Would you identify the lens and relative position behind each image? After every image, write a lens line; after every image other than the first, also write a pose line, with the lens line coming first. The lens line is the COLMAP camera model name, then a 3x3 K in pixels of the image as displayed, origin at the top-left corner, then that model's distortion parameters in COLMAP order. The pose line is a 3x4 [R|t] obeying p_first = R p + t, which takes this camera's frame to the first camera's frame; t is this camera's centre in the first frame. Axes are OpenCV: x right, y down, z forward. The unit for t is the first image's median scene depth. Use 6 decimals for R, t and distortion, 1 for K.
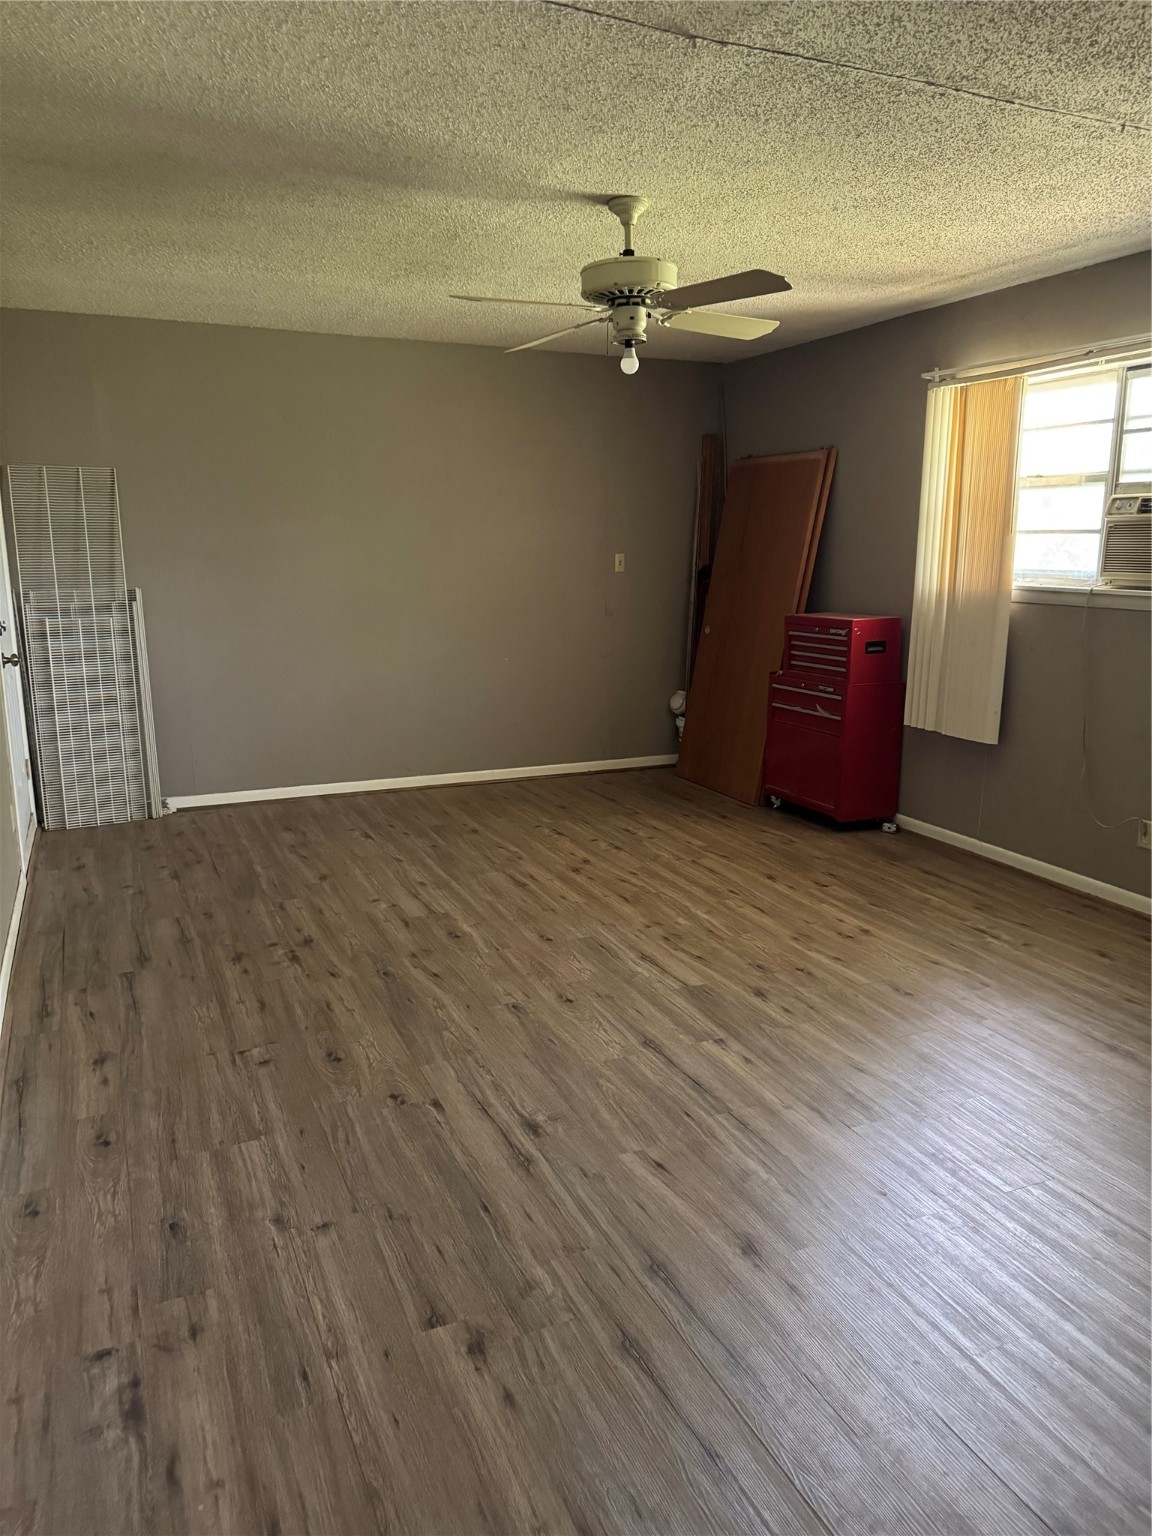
lens RADIAL K [[1077.3, 0, 589.3], [0, 1077.3, 776.9], [0, 0, 1]] dist [0.004567, 0.010552]
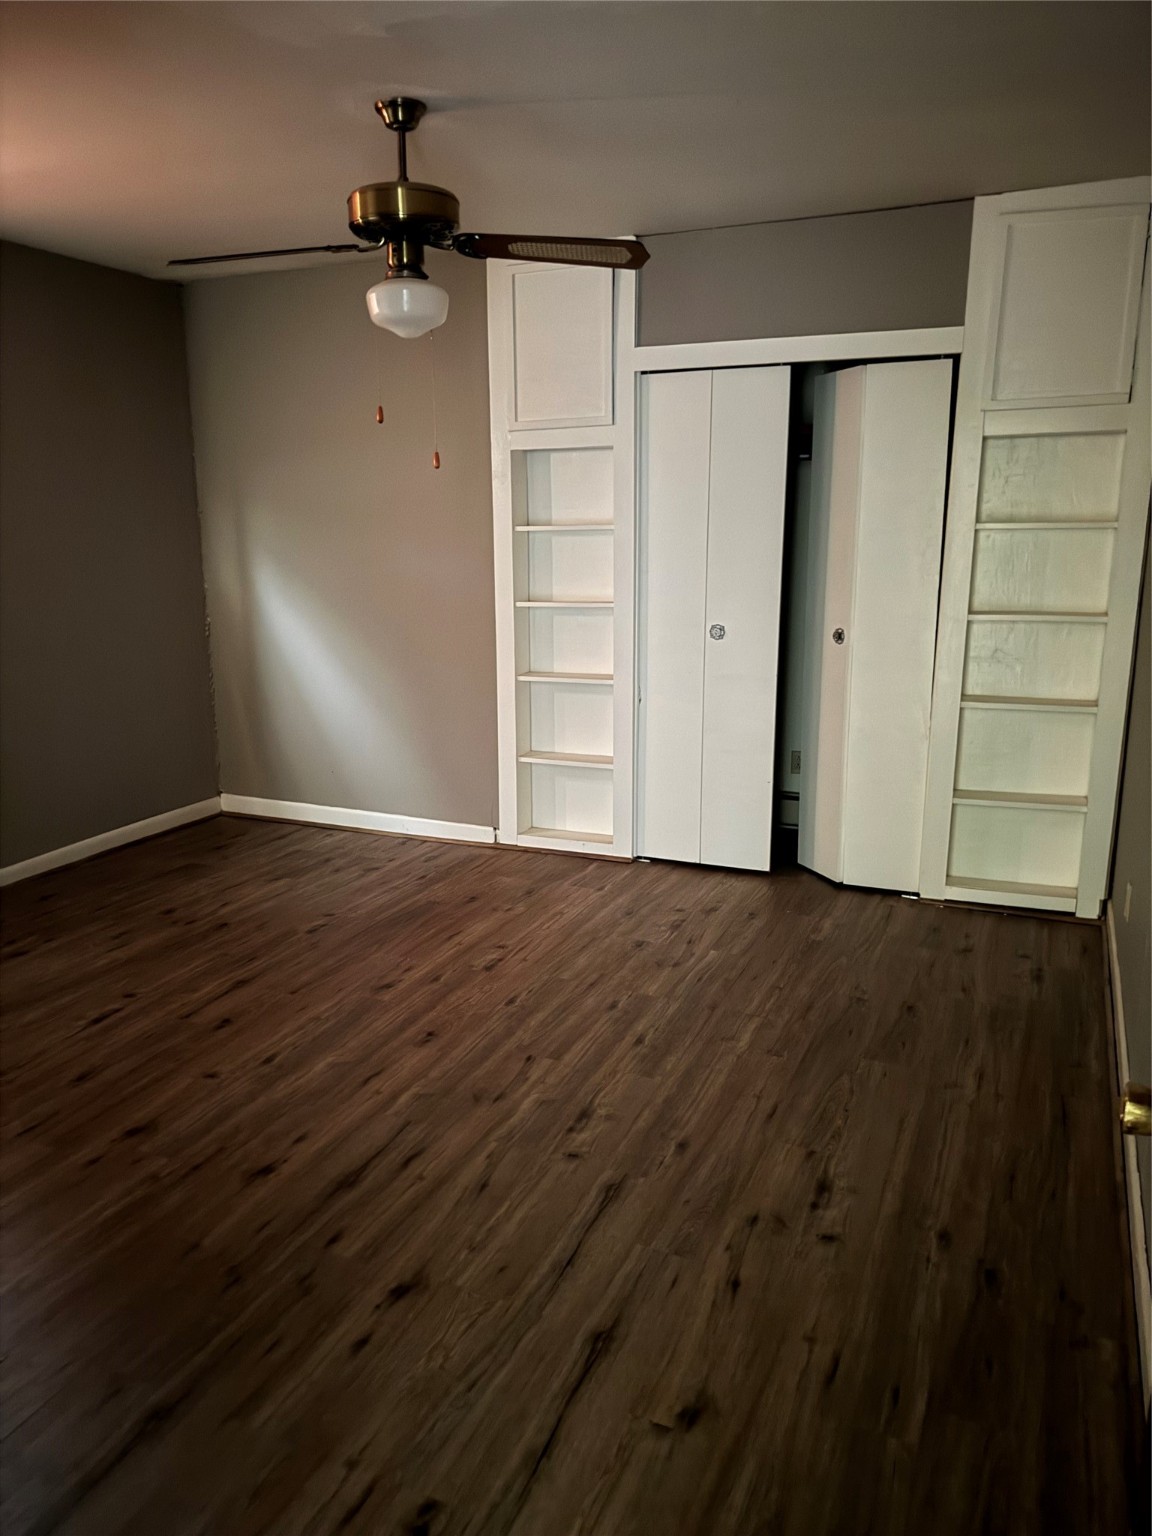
lens RADIAL K [[1077.3, 0, 582.0], [0, 1077.3, 771.5], [0, 0, 1]] dist [0.004567, 0.010552]
pose [[-0.663978, -0.151039, 0.732339, -1.048183], [0.166095, 0.925130, 0.341391, -0.320051], [-0.729072, 0.348314, -0.589179, 1.725220]]
